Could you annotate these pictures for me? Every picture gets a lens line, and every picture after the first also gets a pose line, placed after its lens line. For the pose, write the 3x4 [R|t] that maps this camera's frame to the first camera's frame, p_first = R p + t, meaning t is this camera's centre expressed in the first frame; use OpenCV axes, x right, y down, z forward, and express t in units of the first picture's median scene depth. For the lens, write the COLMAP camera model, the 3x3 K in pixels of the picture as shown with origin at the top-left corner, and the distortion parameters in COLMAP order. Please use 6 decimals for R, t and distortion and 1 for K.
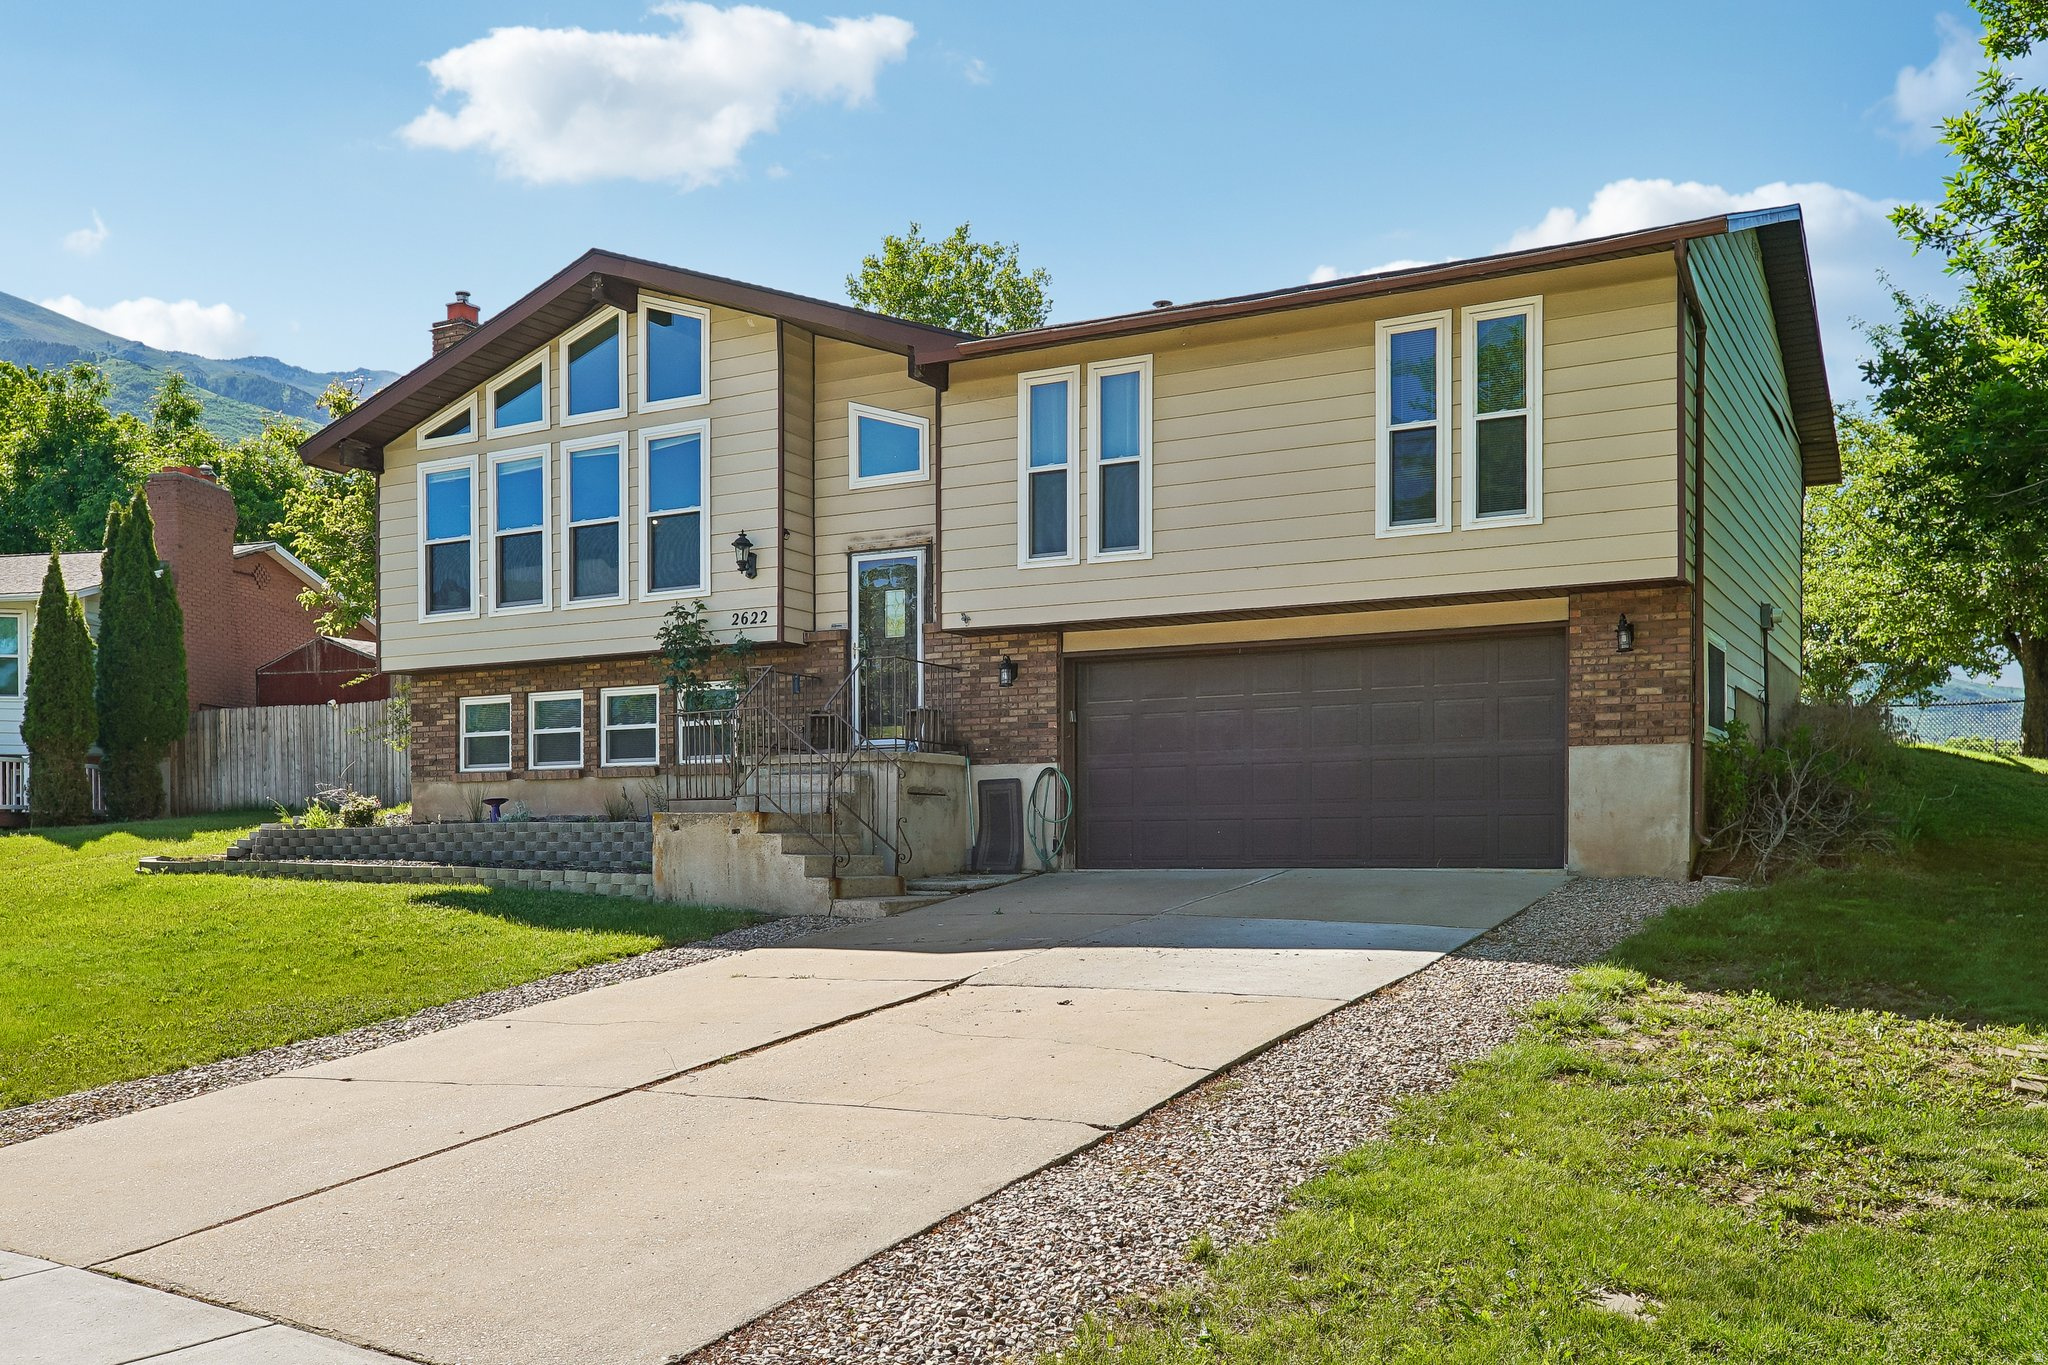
lens RADIAL K [[1830.6, 0, 1022.1], [0, 1830.6, 680.9], [0, 0, 1]] dist [-0.000153, 0.000908]
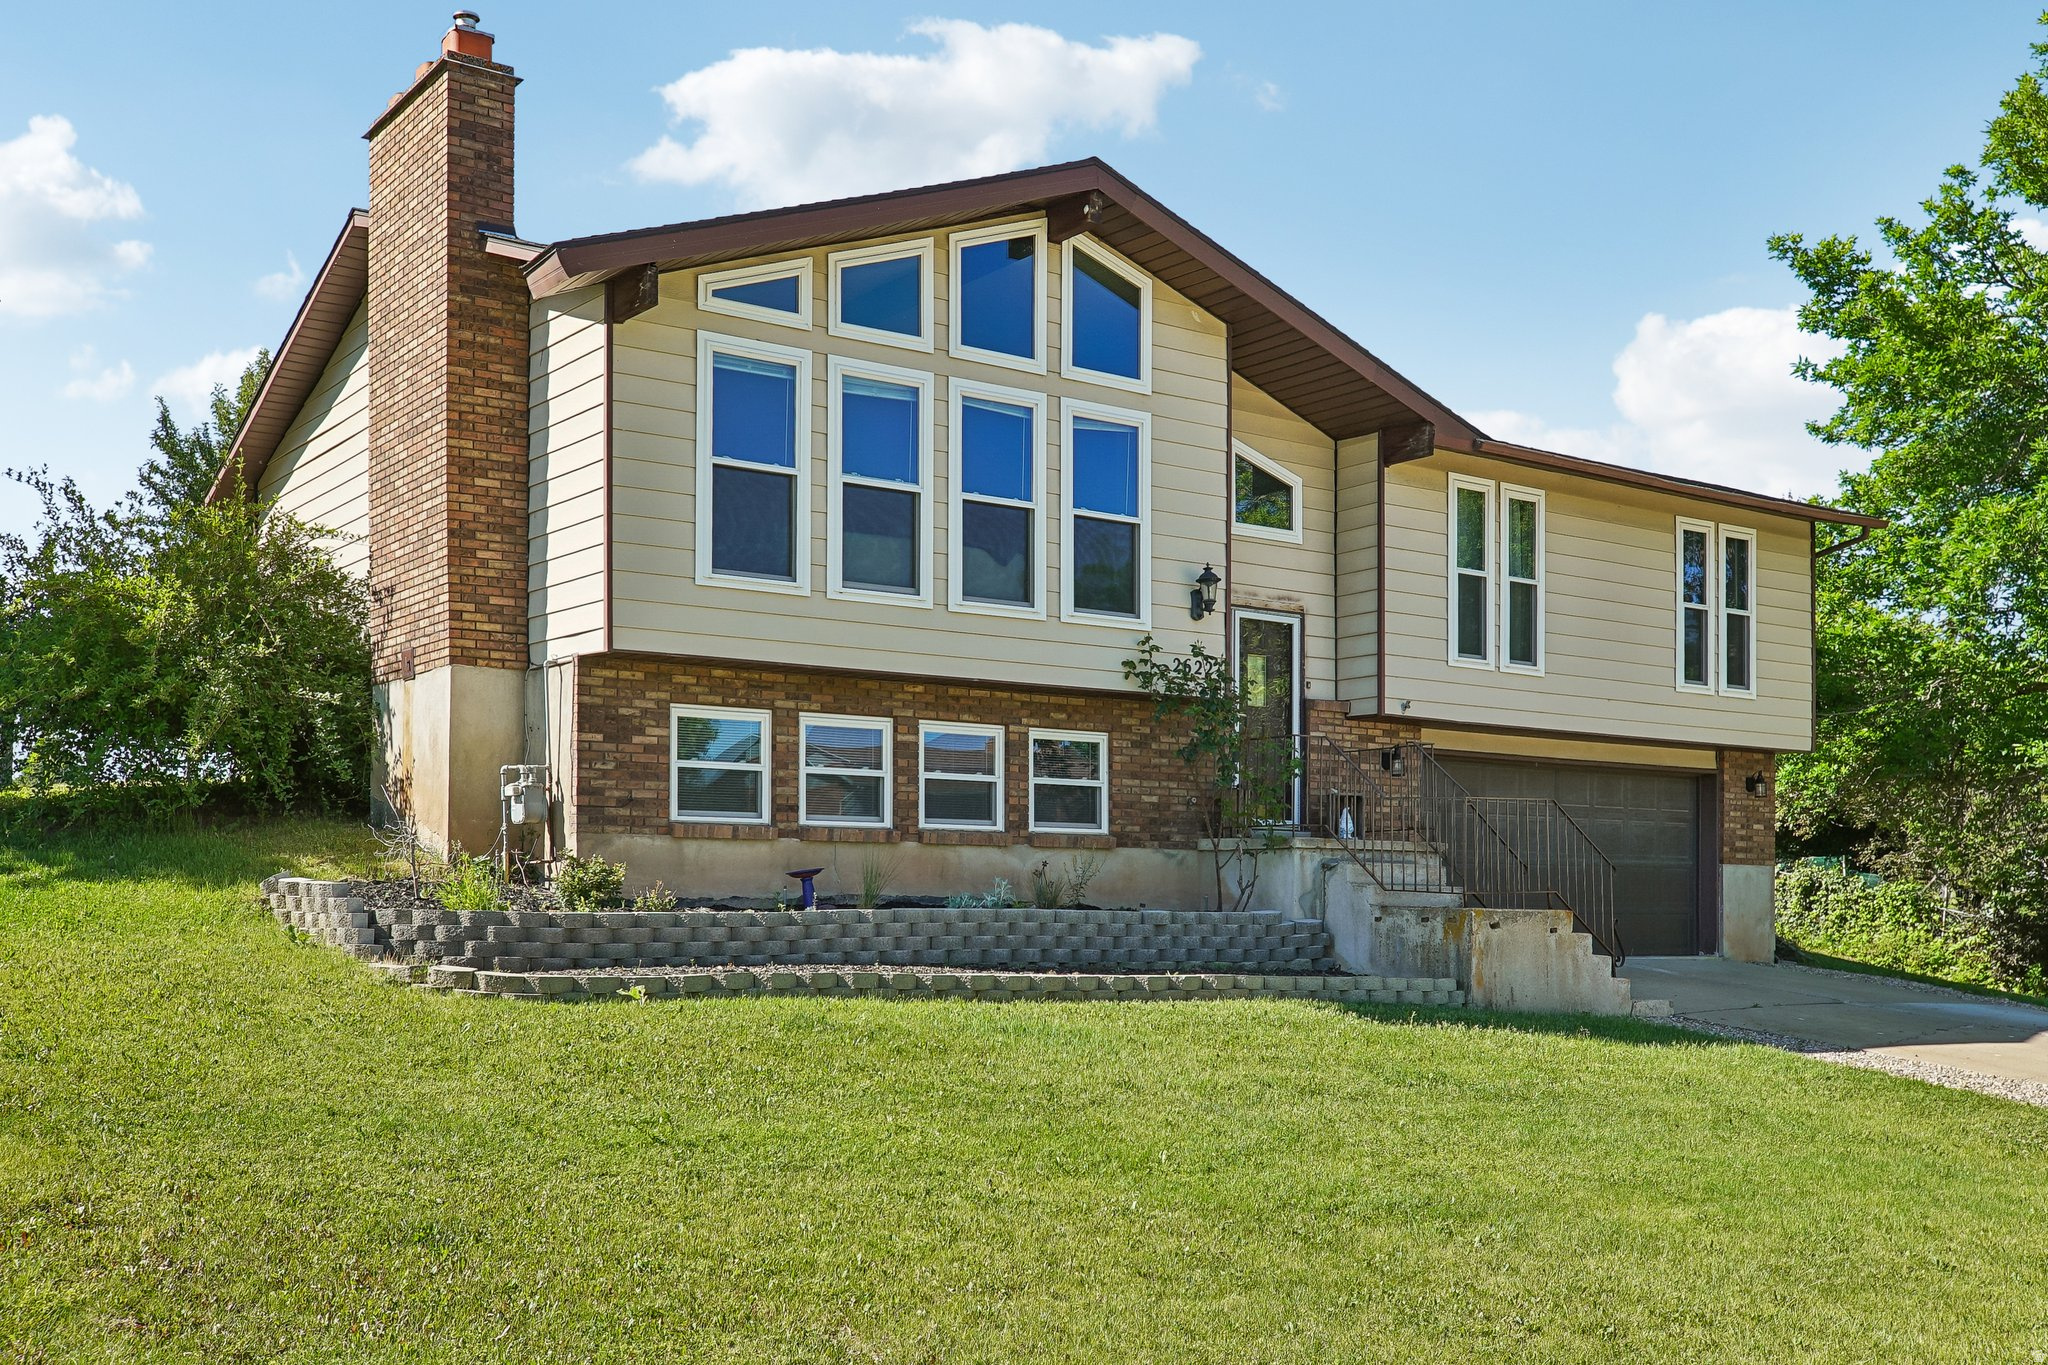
lens RADIAL K [[1975.4, 0, 1022.2], [0, 1975.4, 686.5], [0, 0, 1]] dist [0.005080, -0.005163]
pose [[0.433140, 0.105185, 0.895168, -0.961075], [-0.093412, 0.993058, -0.071488, 0.045279], [-0.896473, -0.052655, 0.439958, 0.650787]]
